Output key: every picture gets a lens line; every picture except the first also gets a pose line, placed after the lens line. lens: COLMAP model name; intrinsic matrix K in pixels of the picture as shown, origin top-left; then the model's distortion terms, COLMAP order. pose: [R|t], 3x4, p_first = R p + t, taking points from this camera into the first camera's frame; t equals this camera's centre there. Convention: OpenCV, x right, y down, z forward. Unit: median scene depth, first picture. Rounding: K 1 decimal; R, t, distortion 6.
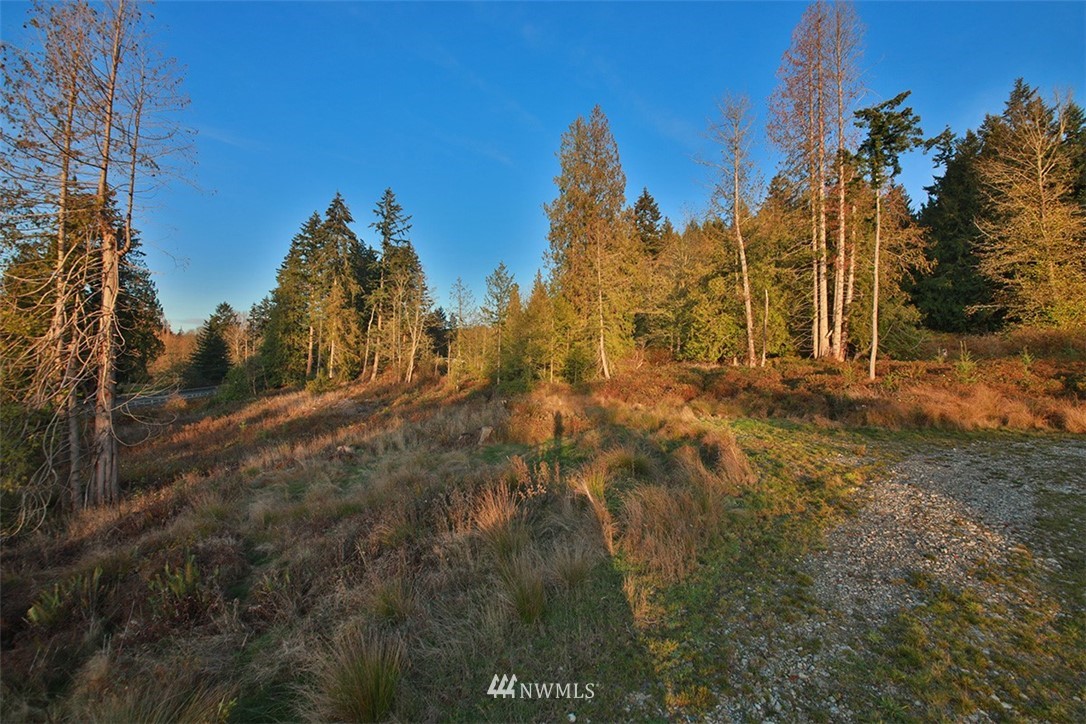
lens RADIAL K [[405.1, 0, 542.3], [0, 405.1, 368.1], [0, 0, 1]] dist [-0.034291, -0.000551]
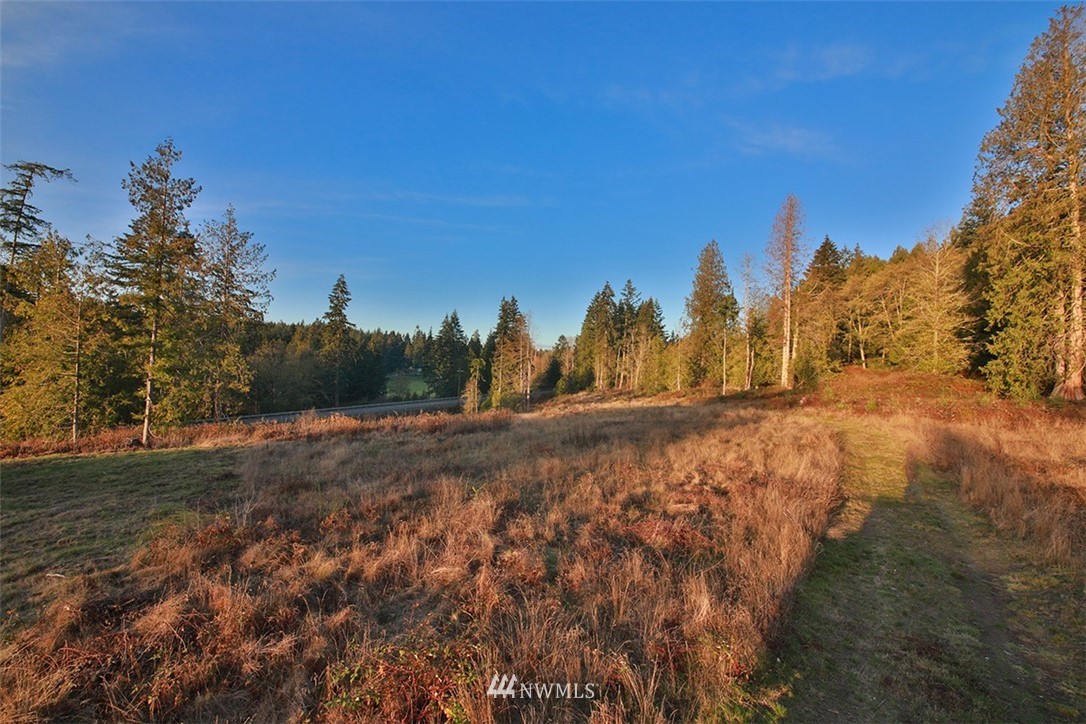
lens RADIAL K [[405.1, 0, 542.7], [0, 405.1, 367.3], [0, 0, 1]] dist [-0.034291, -0.000551]
pose [[0.736962, -0.000834, -0.675933, 0.486807], [-0.011397, 0.999842, -0.013659, -0.028178], [0.675838, 0.017770, 0.736836, -0.508617]]
